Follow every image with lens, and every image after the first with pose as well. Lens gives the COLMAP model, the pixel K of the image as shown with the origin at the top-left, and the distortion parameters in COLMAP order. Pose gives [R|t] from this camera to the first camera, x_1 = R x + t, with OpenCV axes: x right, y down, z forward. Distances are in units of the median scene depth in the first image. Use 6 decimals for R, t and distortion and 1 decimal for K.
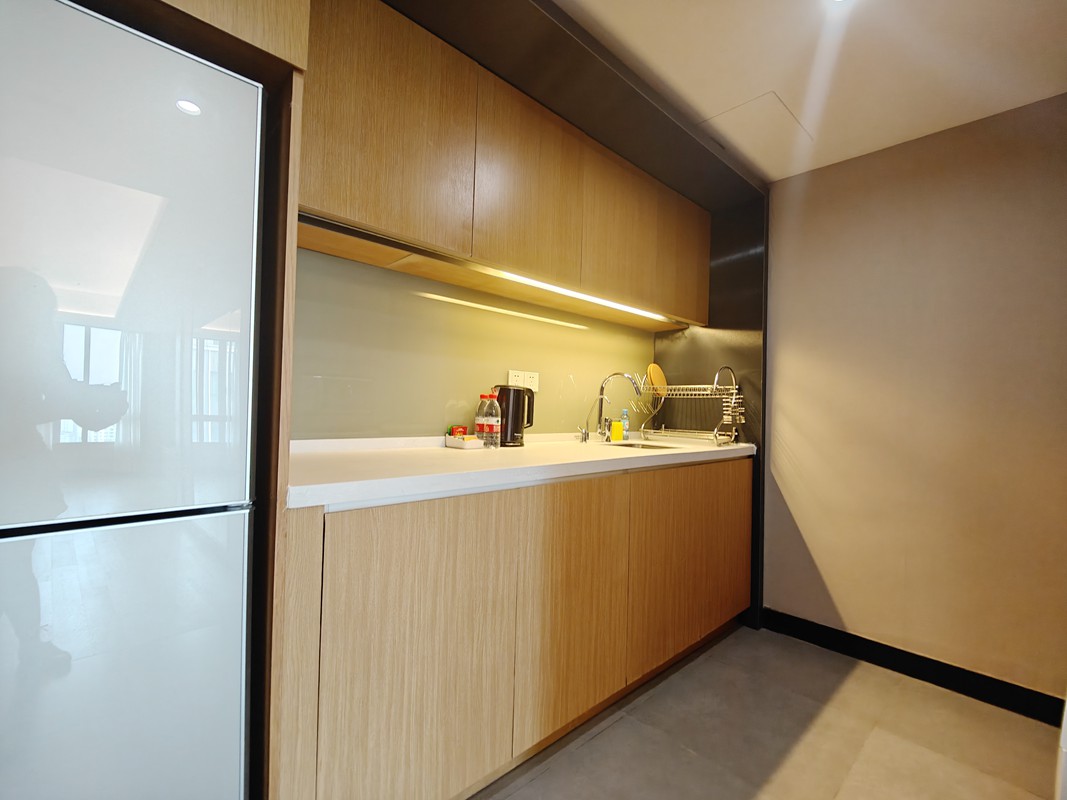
lens RADIAL K [[466.6, 0, 533.5], [0, 466.6, 400.0], [0, 0, 1]] dist [0.000291, -0.007032]
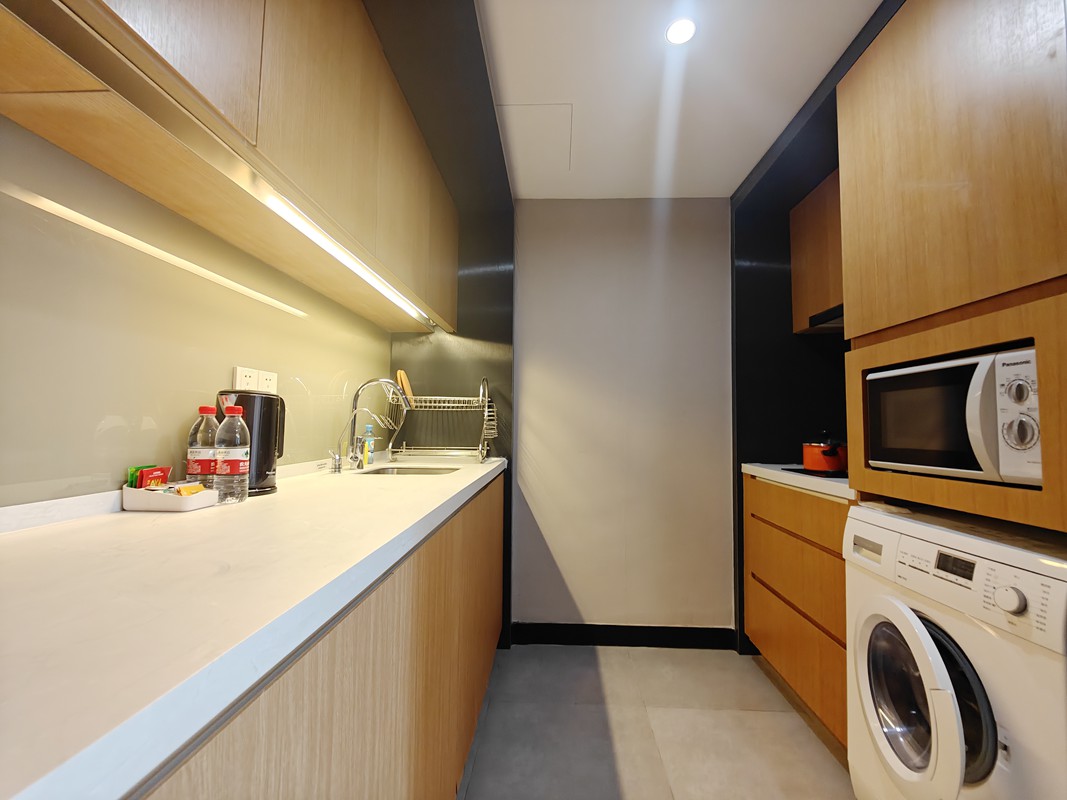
lens RADIAL K [[463.1, 0, 538.2], [0, 463.1, 393.8], [0, 0, 1]] dist [0.003011, 0.000182]
pose [[0.704281, 0.027706, 0.709380, -0.193197], [-0.005202, 0.999413, -0.033869, -0.009116], [-0.709902, 0.020163, 0.704012, 0.279646]]
